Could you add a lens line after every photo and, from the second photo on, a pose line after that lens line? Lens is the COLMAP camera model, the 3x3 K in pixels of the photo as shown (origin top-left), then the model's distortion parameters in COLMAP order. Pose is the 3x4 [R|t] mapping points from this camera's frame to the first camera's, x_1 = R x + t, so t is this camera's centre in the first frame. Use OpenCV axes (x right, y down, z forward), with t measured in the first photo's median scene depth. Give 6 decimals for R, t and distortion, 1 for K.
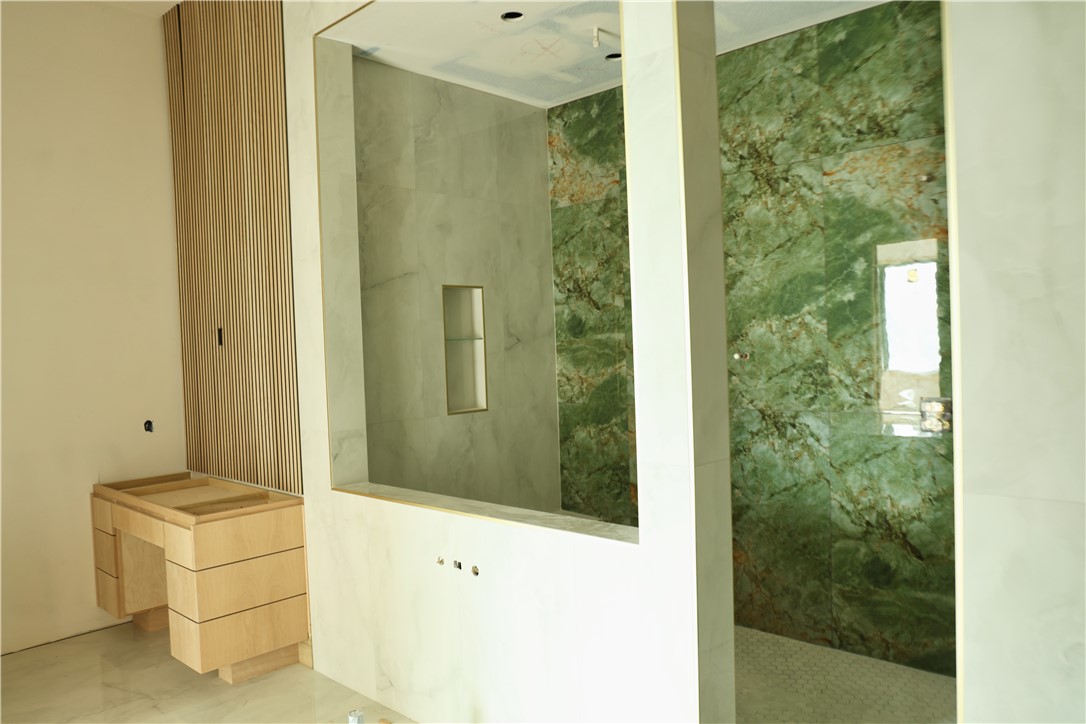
lens RADIAL K [[769.6, 0, 550.1], [0, 769.6, 366.8], [0, 0, 1]] dist [-0.098059, 0.070006]
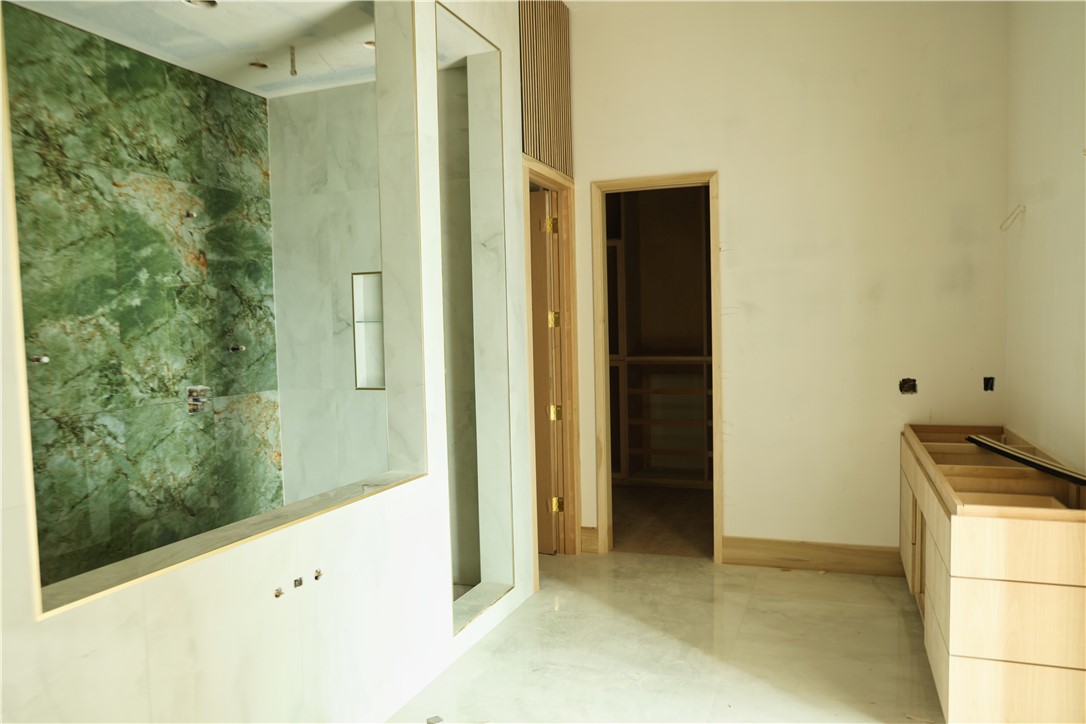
lens RADIAL K [[769.6, 0, 550.1], [0, 769.6, 366.8], [0, 0, 1]] dist [-0.098059, 0.070006]
pose [[-0.384291, -0.006551, 0.923189, -0.828522], [0.065649, 0.997249, 0.034404, 0.003528], [-0.920875, 0.073828, -0.382804, 0.849481]]
